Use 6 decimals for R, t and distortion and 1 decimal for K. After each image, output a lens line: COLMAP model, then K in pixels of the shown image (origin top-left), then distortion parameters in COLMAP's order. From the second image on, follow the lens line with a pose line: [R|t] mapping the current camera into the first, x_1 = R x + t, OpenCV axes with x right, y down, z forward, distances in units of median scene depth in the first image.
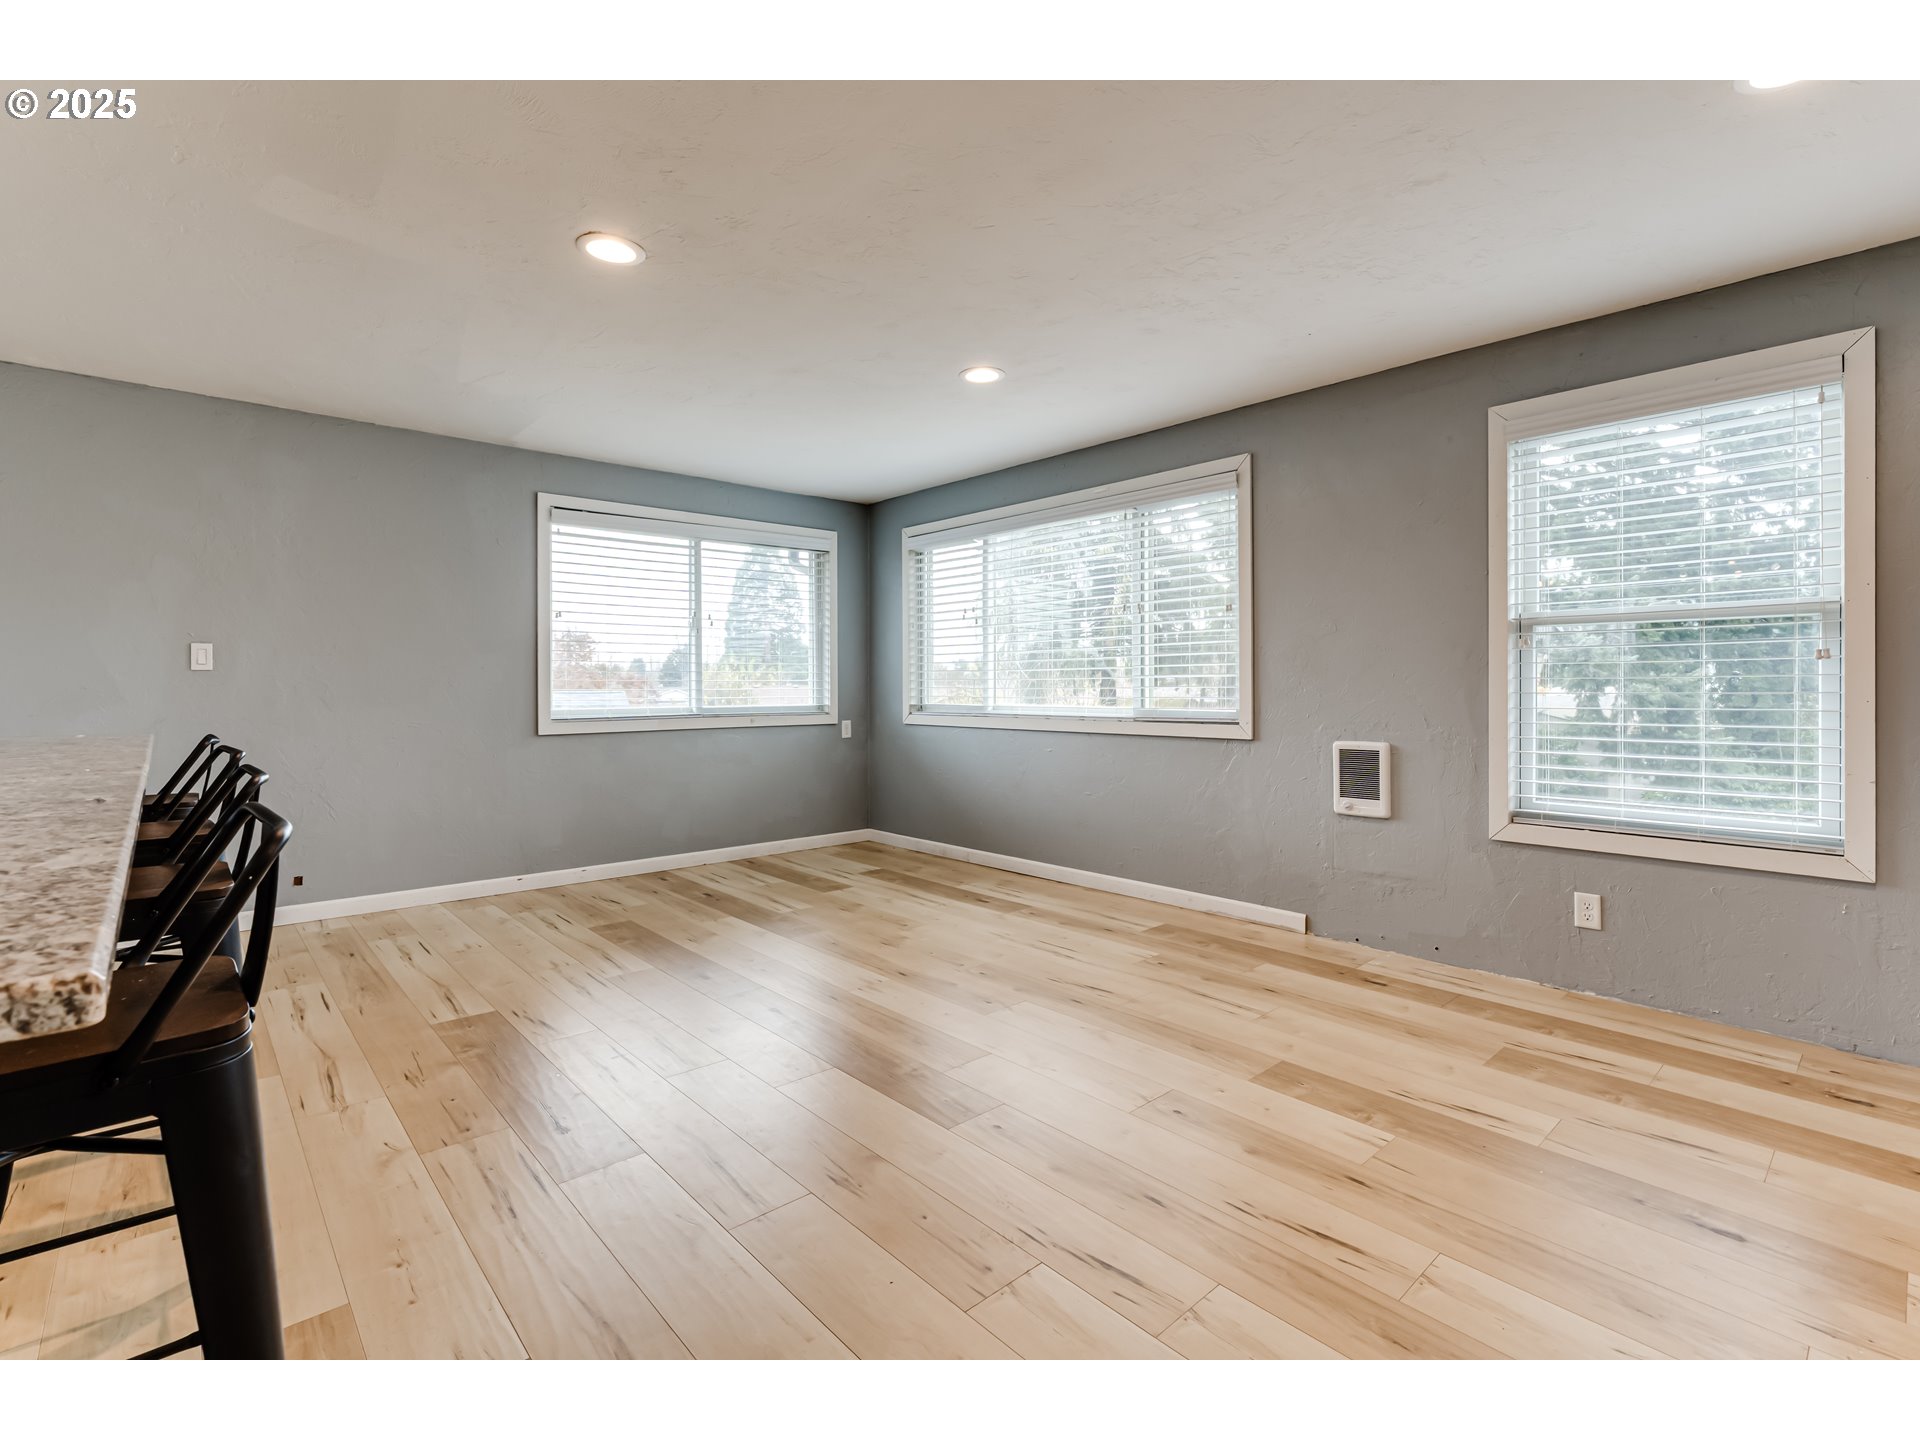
lens RADIAL K [[890.6, 0, 958.0], [0, 890.6, 678.9], [0, 0, 1]] dist [-0.002645, -0.000028]
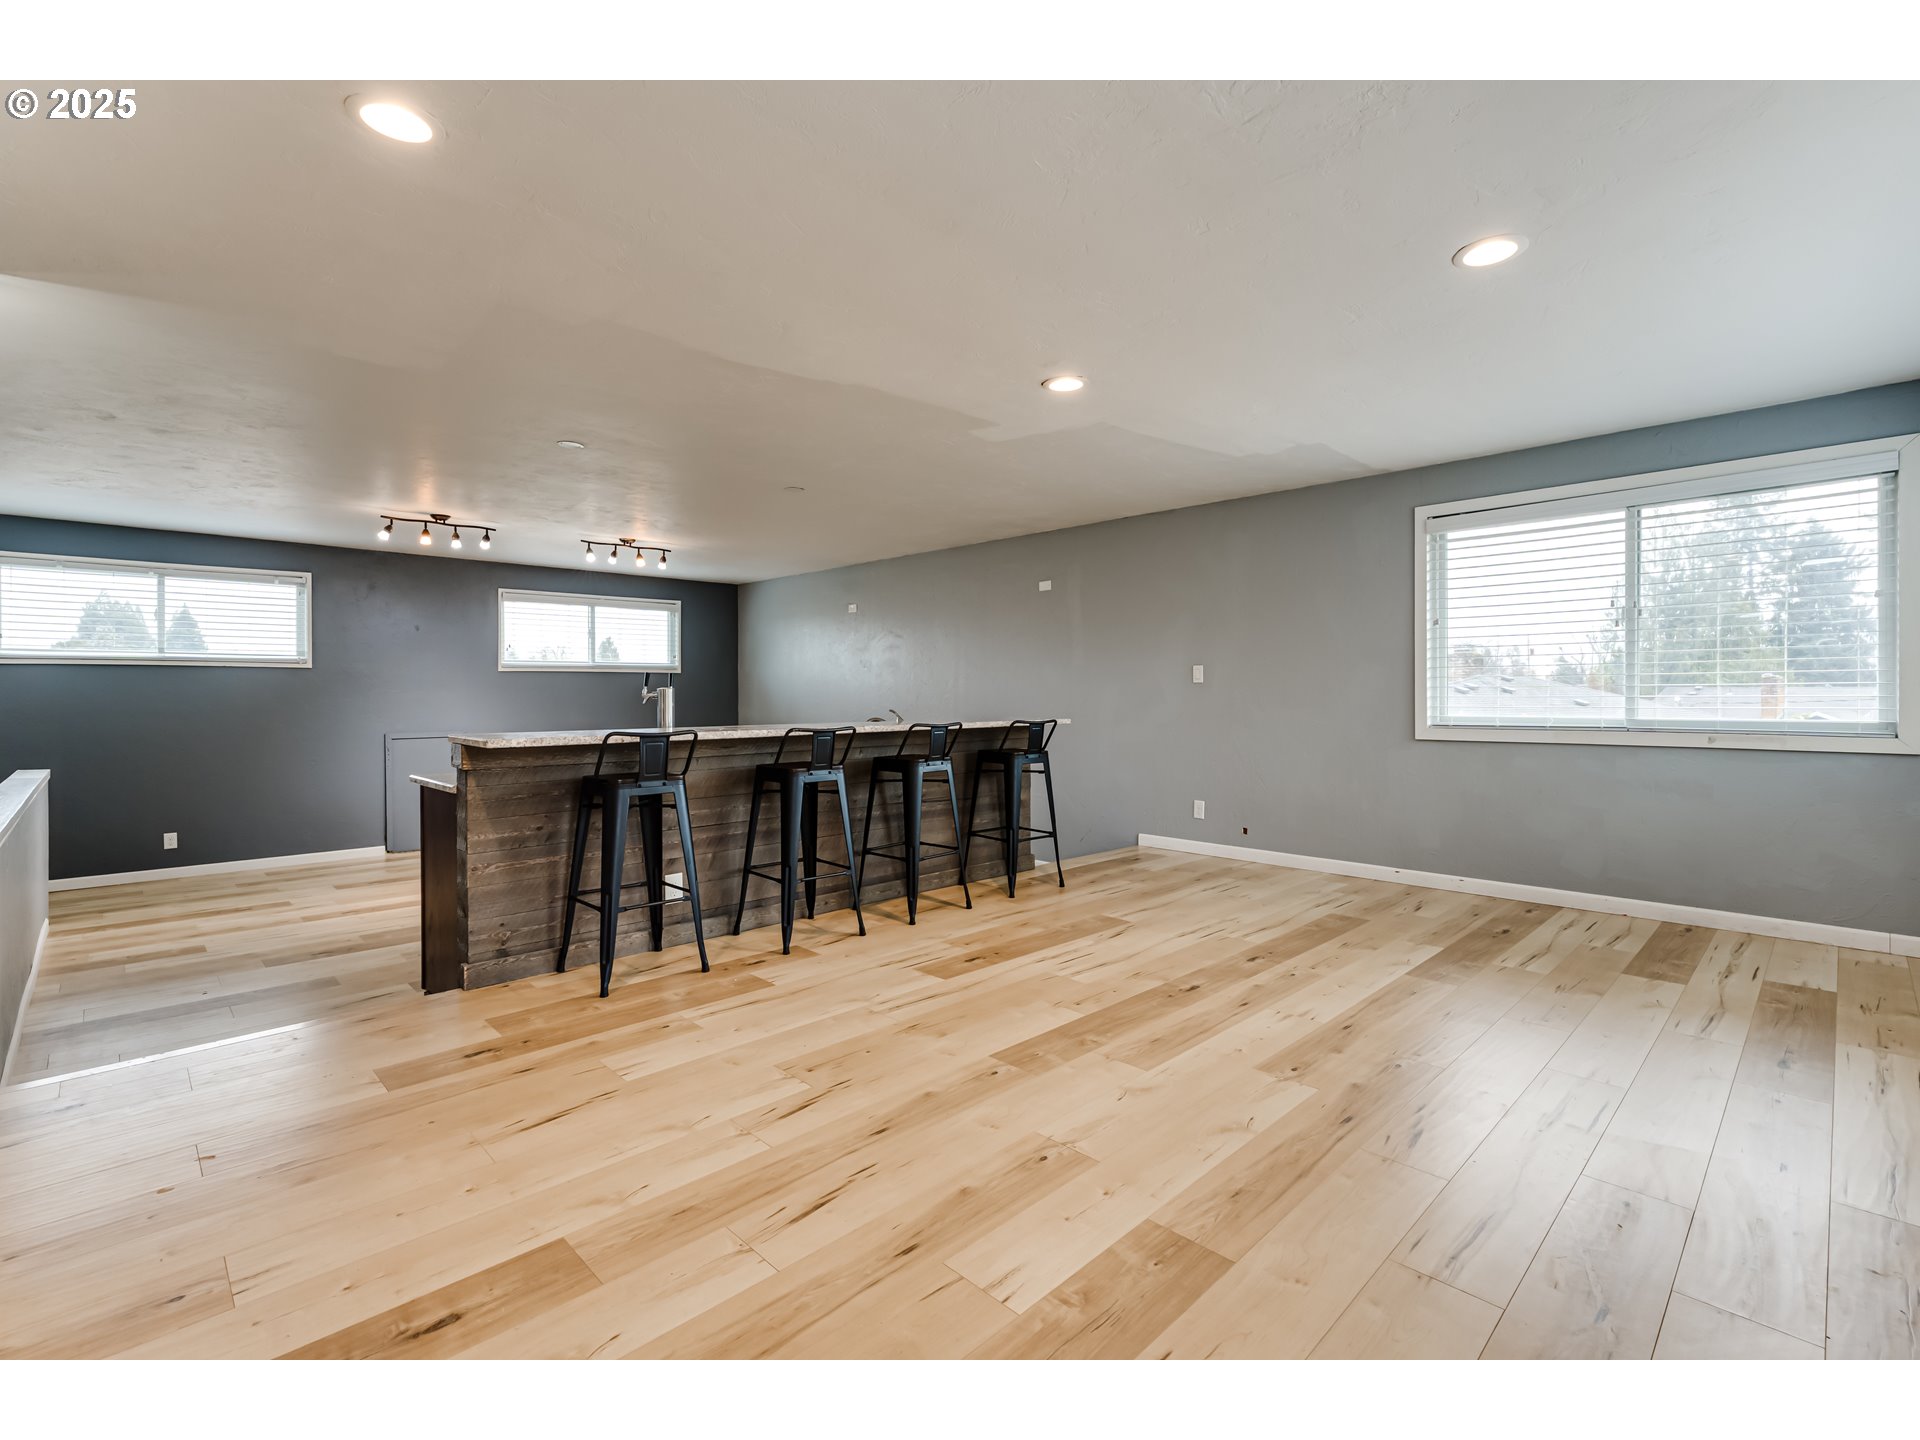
lens RADIAL K [[862.9, 0, 950.6], [0, 862.9, 721.1], [0, 0, 1]] dist [-0.001231, 0.000336]
pose [[0.039456, 0.033673, -0.998654, 0.632709], [0.011790, 0.999347, 0.034163, 0.000410], [0.999152, -0.013122, 0.039033, 0.493220]]
